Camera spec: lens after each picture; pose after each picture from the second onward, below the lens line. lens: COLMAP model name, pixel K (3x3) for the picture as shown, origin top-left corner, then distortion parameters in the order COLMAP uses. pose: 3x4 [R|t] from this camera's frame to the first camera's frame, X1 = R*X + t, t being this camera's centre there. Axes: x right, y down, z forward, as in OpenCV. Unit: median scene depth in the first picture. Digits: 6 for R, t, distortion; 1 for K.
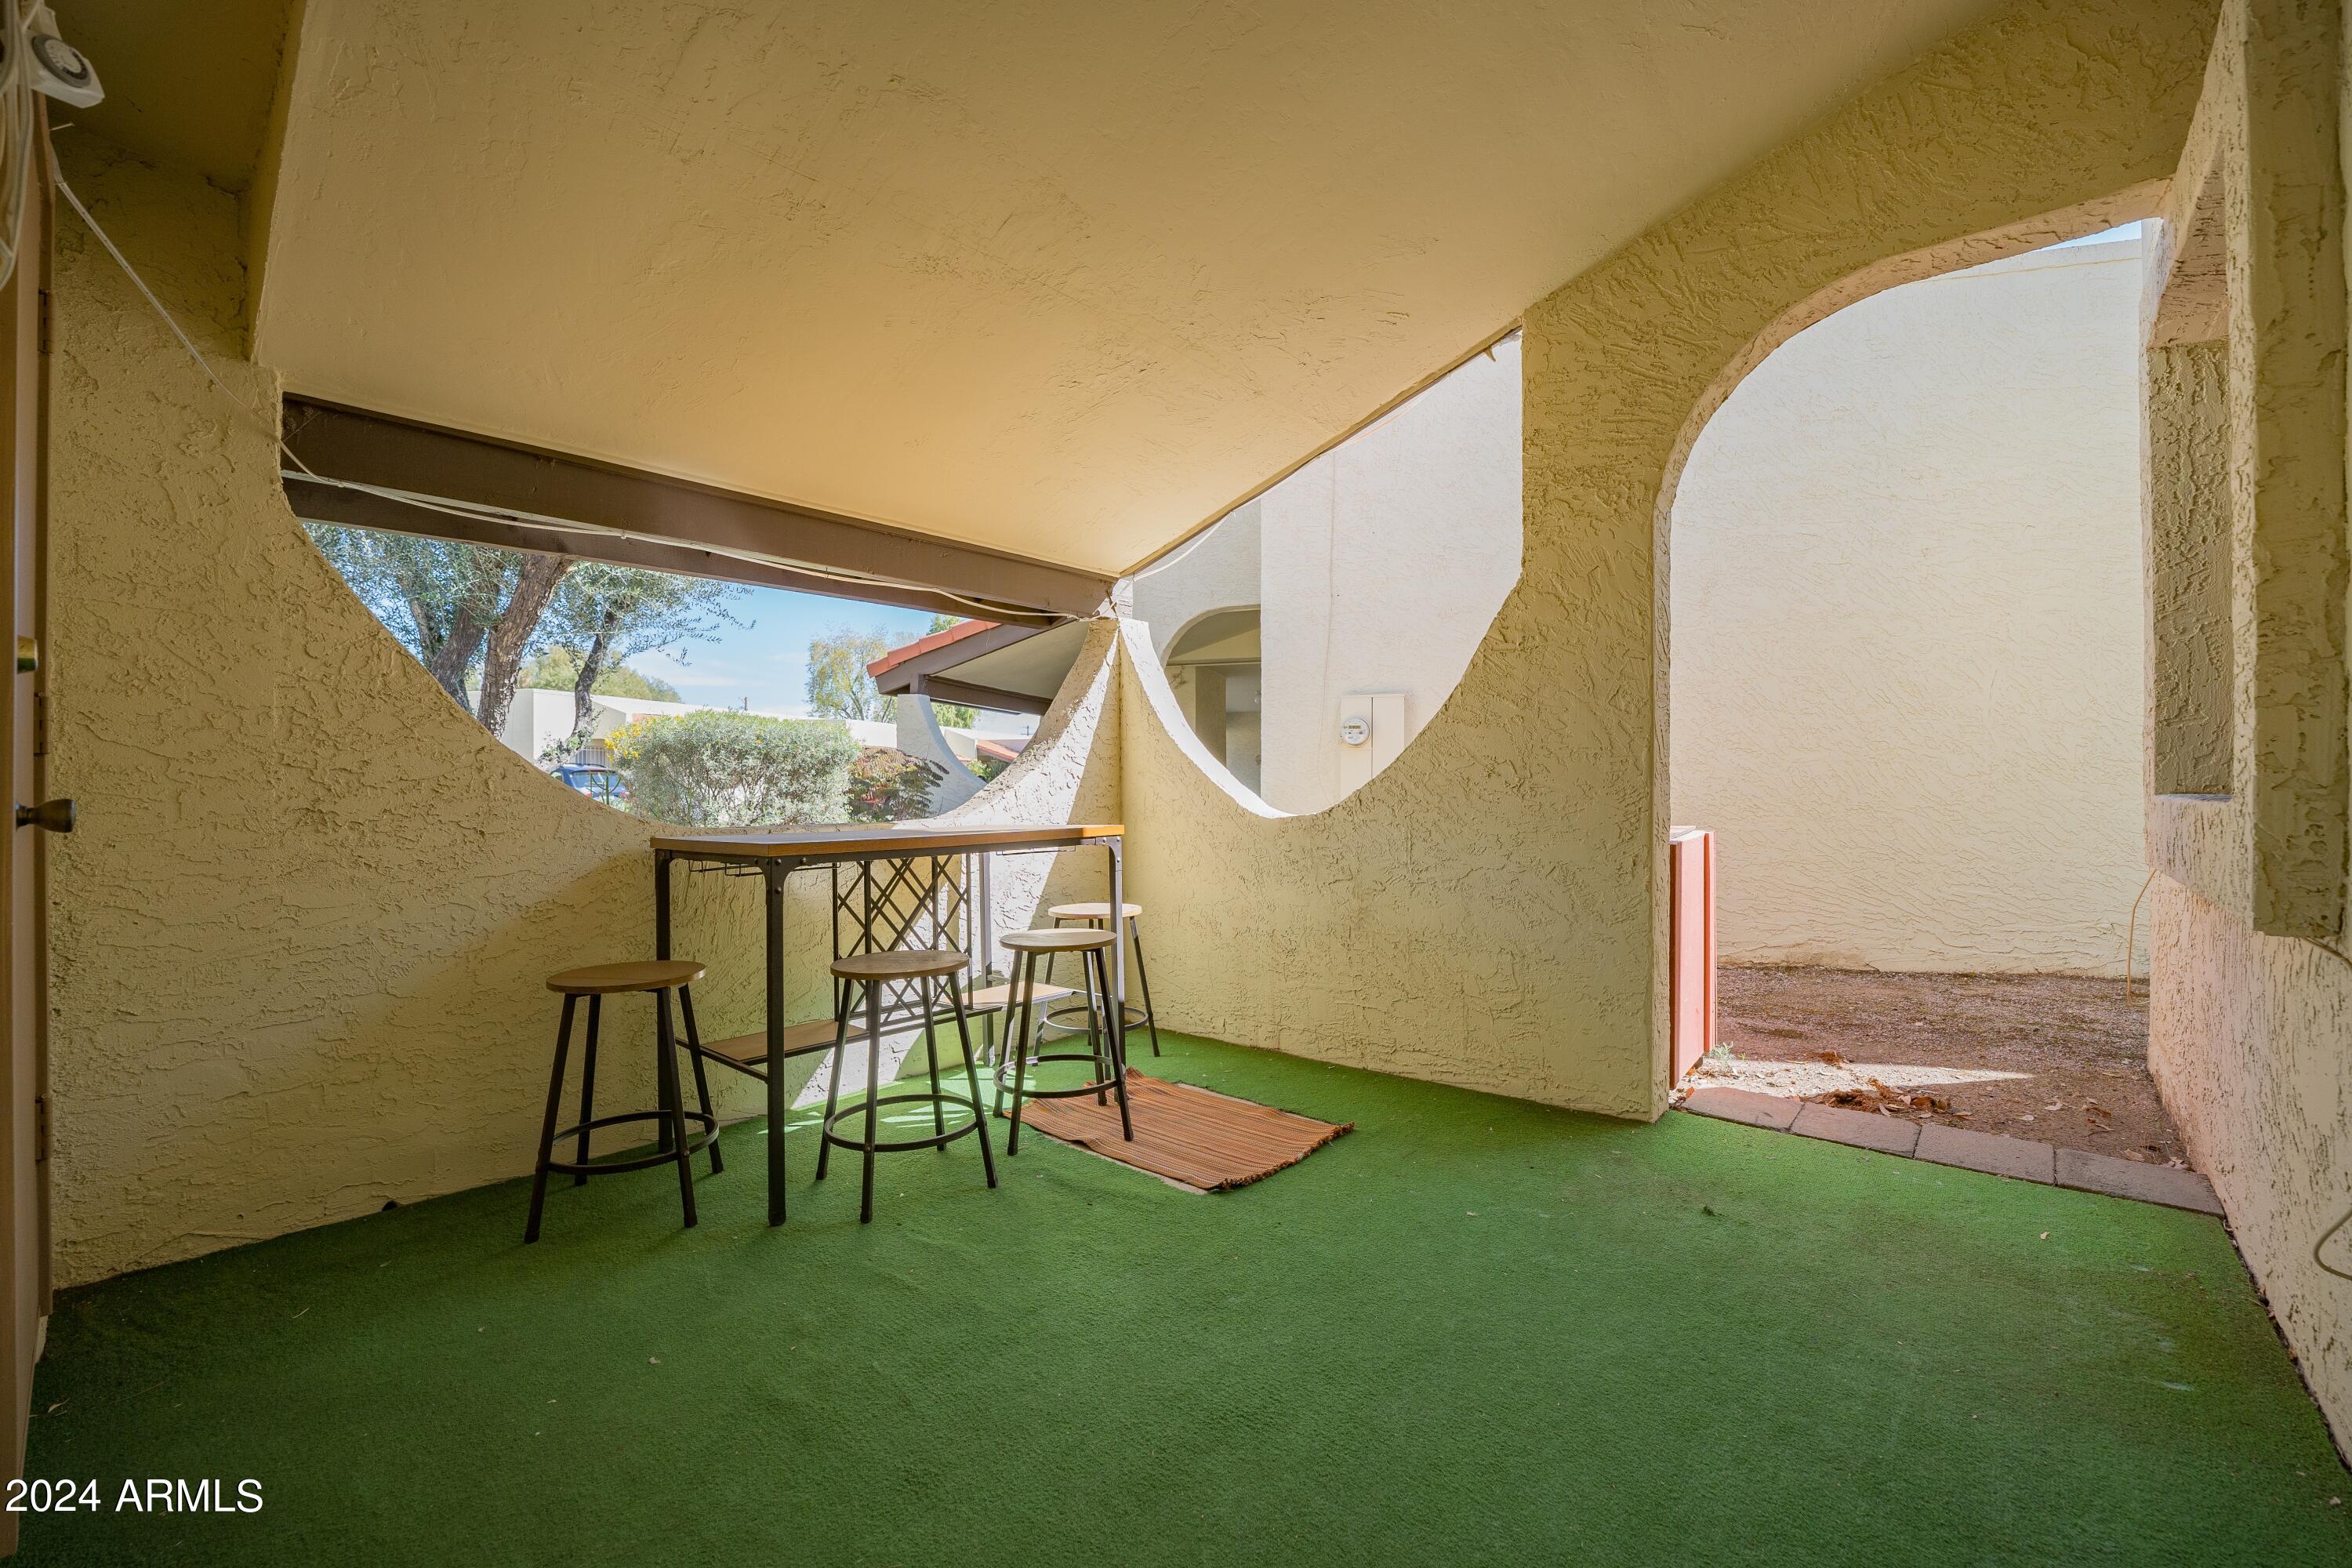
lens RADIAL K [[956.9, 0, 1148.4], [0, 956.9, 789.1], [0, 0, 1]] dist [-0.043042, 0.000004]
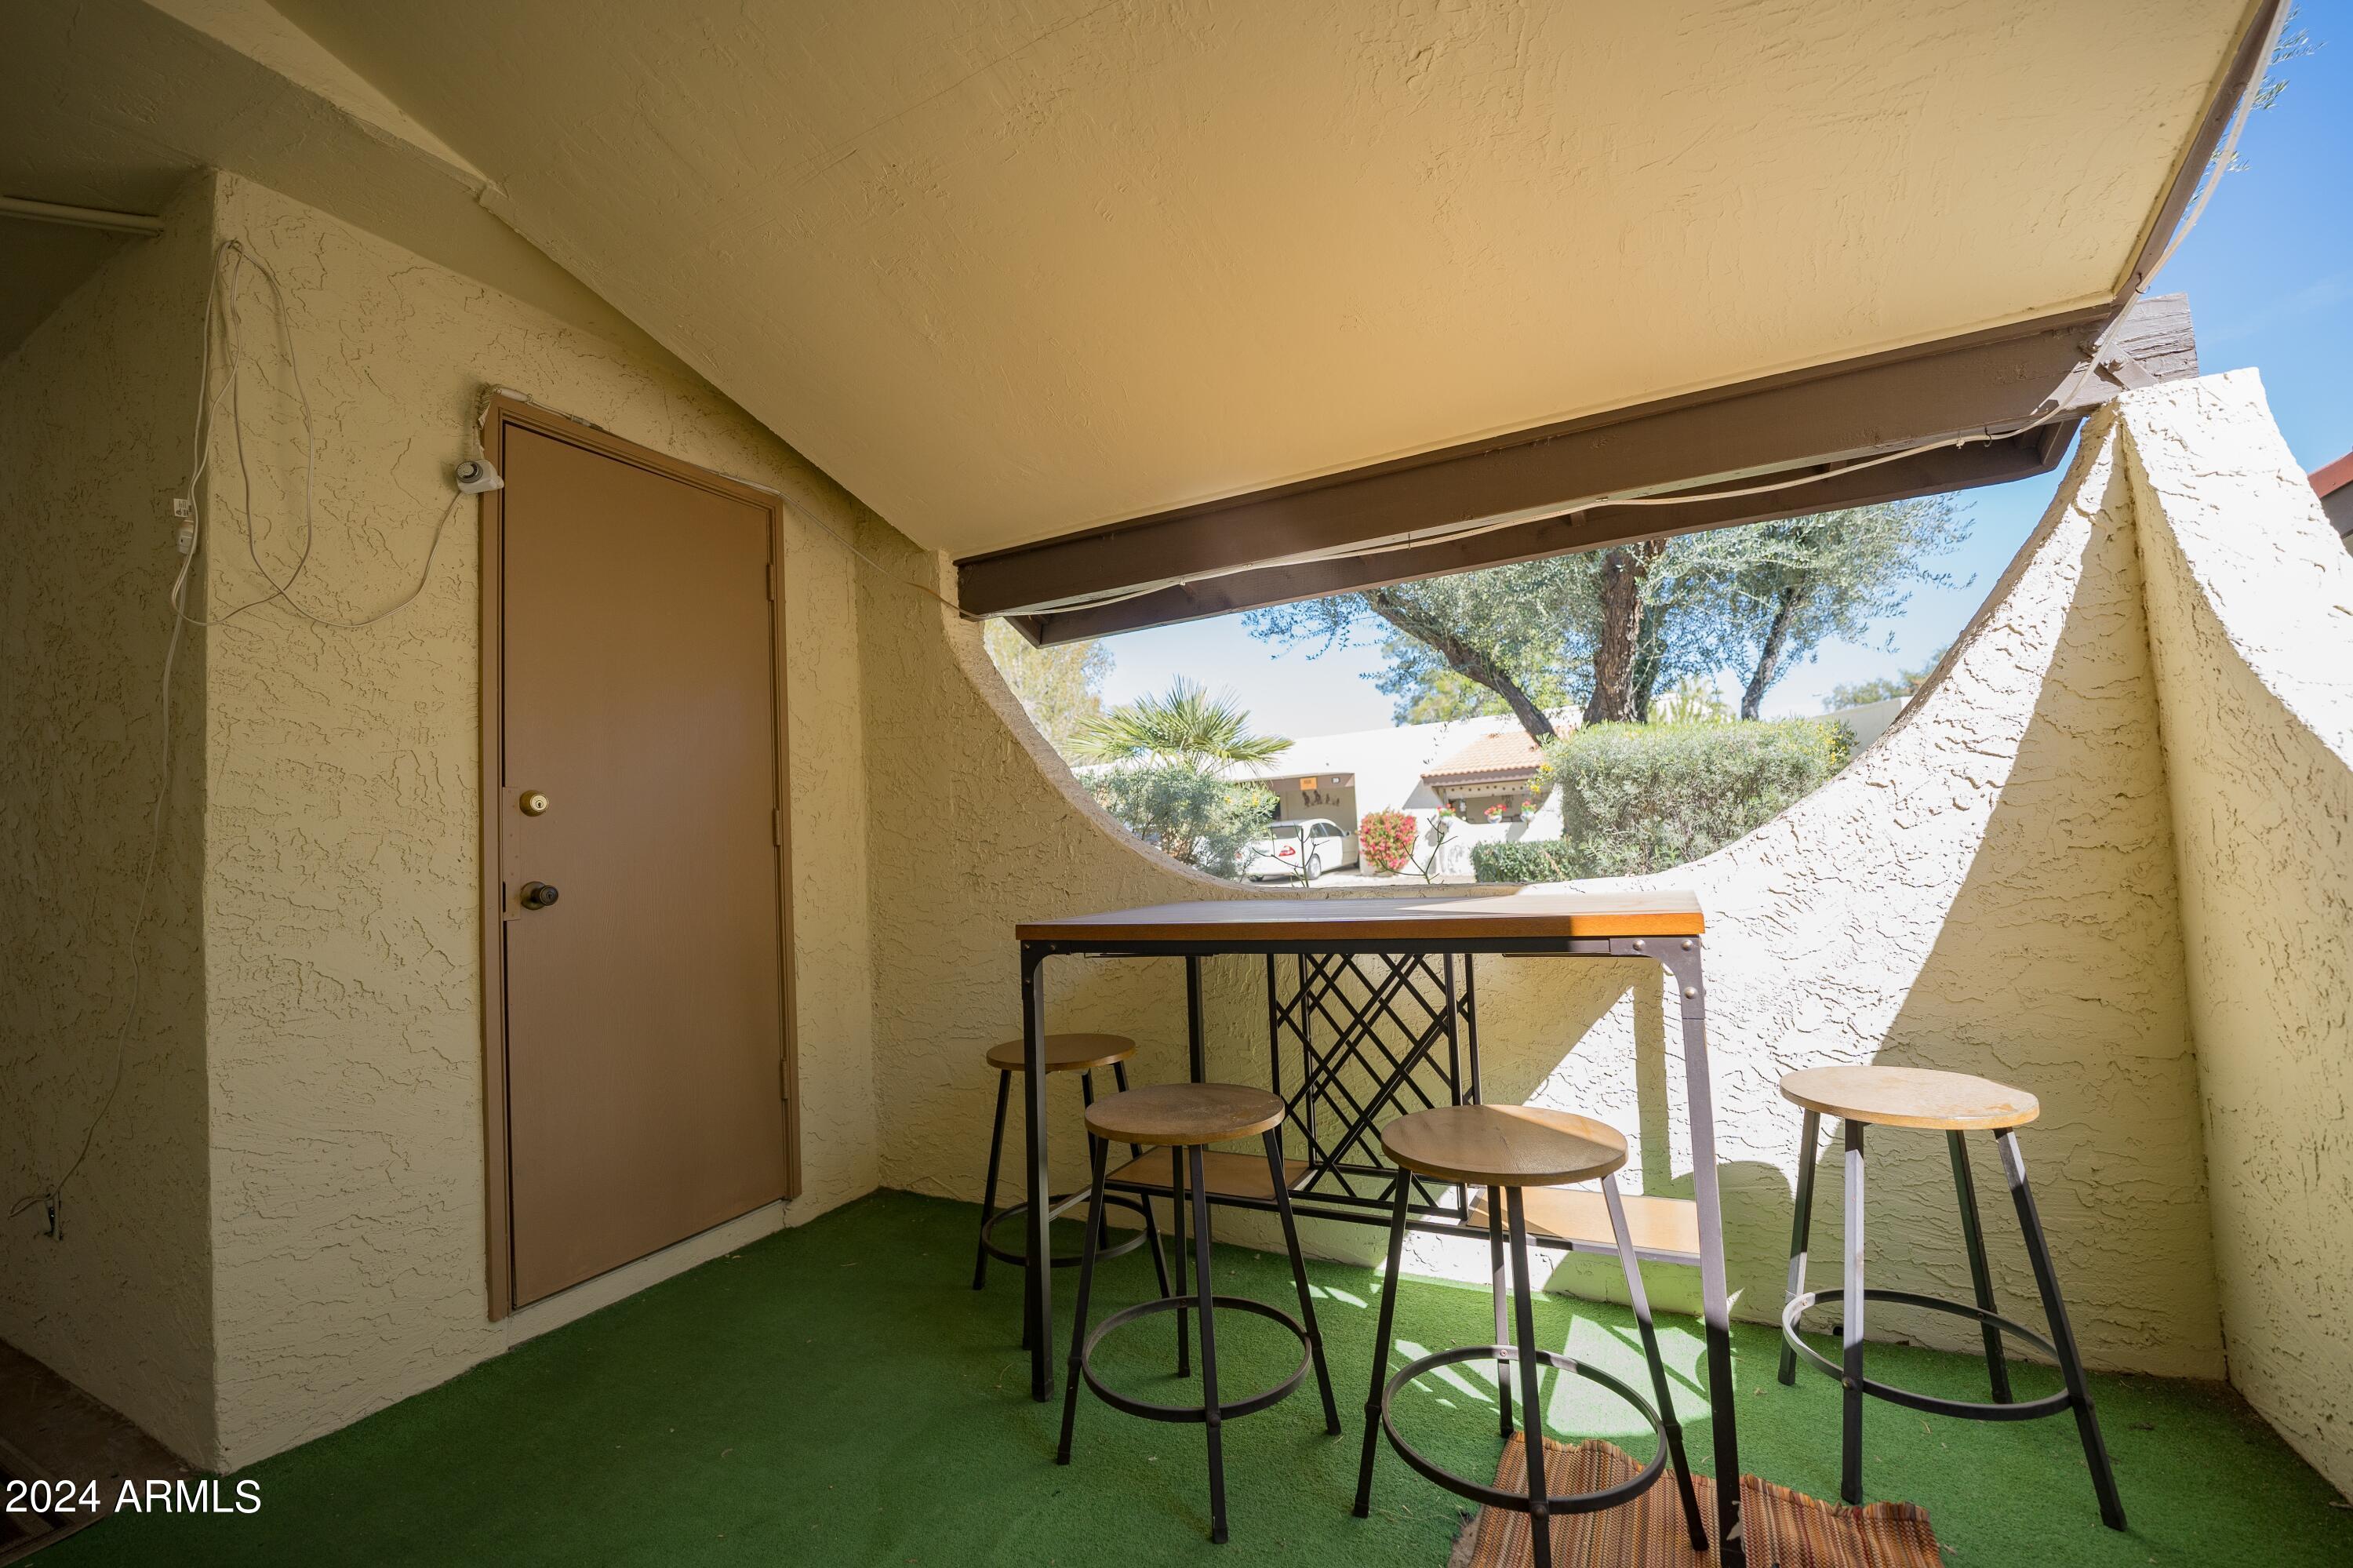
lens RADIAL K [[950.3, 0, 1197.1], [0, 950.3, 784.7], [0, 0, 1]] dist [-0.021864, 0.000021]
pose [[0.265781, -0.069618, -0.961516, 0.258667], [0.048962, 0.997077, -0.058658, -0.004697], [0.962789, -0.031487, 0.268413, 0.532698]]
